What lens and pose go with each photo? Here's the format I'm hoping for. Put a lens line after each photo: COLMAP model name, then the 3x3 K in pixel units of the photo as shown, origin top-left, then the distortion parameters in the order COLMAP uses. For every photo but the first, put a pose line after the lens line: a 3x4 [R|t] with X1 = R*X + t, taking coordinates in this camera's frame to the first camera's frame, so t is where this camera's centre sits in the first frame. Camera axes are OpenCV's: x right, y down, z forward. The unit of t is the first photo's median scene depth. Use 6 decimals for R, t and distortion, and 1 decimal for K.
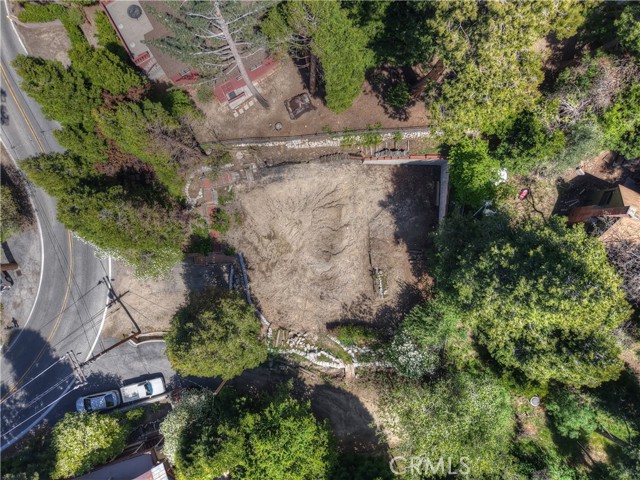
lens RADIAL K [[426.3, 0, 324.2], [0, 426.3, 240.7], [0, 0, 1]] dist [0.010049, -0.018472]
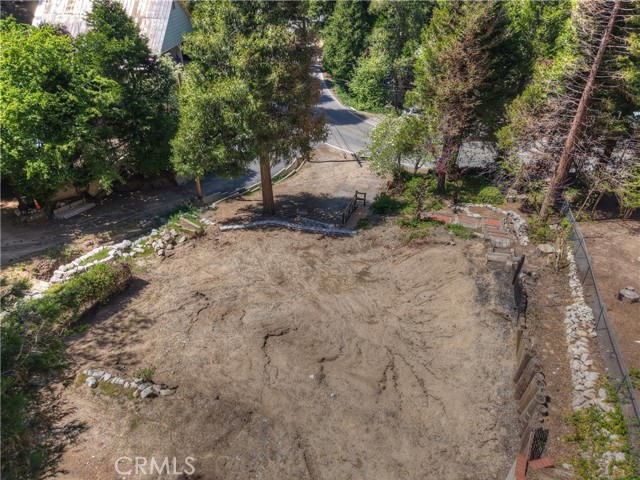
lens RADIAL K [[426.3, 0, 323.2], [0, 426.3, 235.2], [0, 0, 1]] dist [0.010049, -0.018472]
pose [[-0.420515, 0.510535, -0.750014, 0.251815], [-0.907100, -0.253320, 0.336154, -0.125585], [-0.018375, 0.821695, 0.569631, 0.695224]]
